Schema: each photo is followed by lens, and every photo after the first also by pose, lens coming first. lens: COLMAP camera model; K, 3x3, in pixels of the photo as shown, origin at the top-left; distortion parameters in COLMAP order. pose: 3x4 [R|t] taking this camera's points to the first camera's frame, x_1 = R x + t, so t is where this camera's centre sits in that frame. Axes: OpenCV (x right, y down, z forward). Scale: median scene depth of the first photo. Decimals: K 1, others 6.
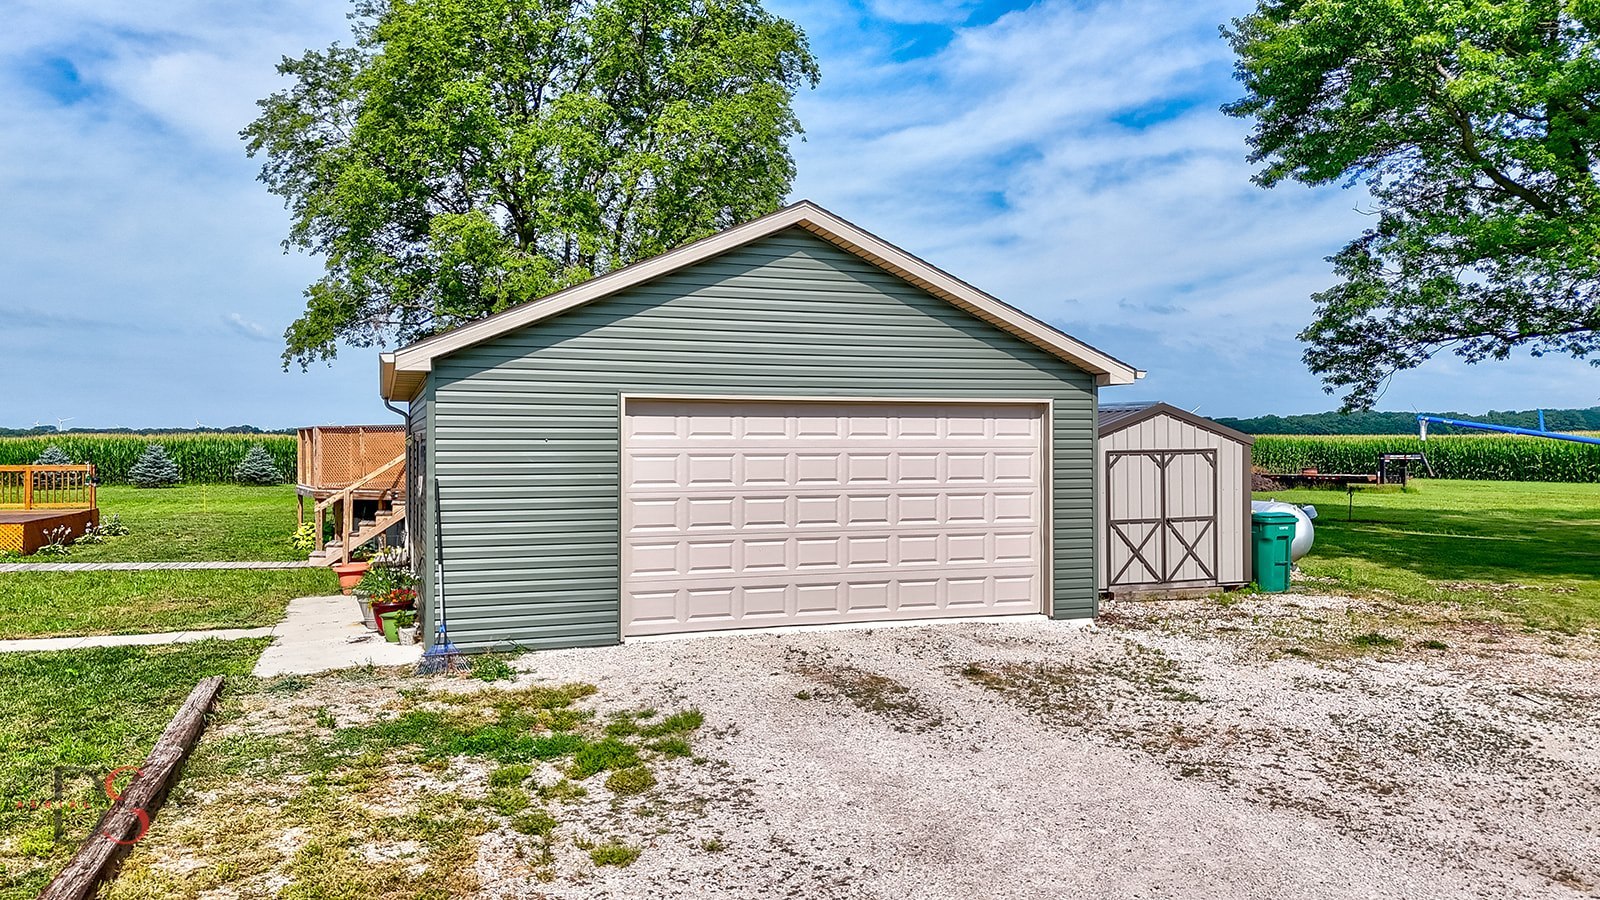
lens RADIAL K [[1205.5, 0, 804.9], [0, 1205.5, 454.8], [0, 0, 1]] dist [-0.060900, -0.002208]
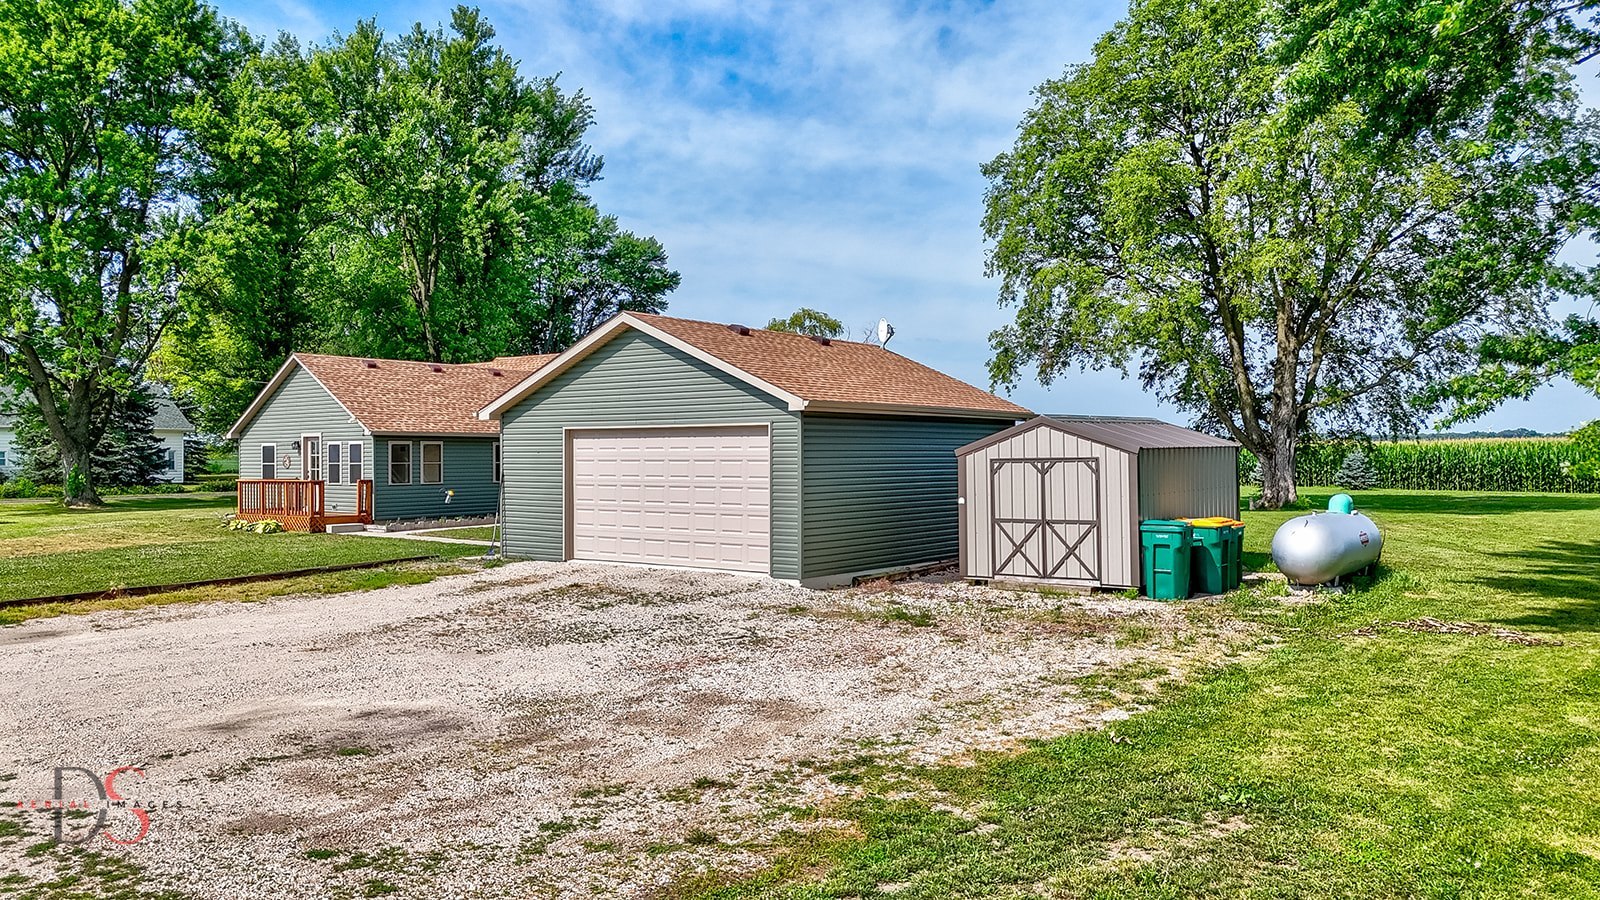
lens RADIAL K [[1205.5, 0, 861.8], [0, 1205.5, 455.7], [0, 0, 1]] dist [-0.060900, -0.002208]
pose [[0.571955, 0.001656, -0.820283, 1.109205], [-0.003513, 0.999994, -0.000431, -0.005289], [0.820278, 0.003128, 0.571957, 0.218342]]
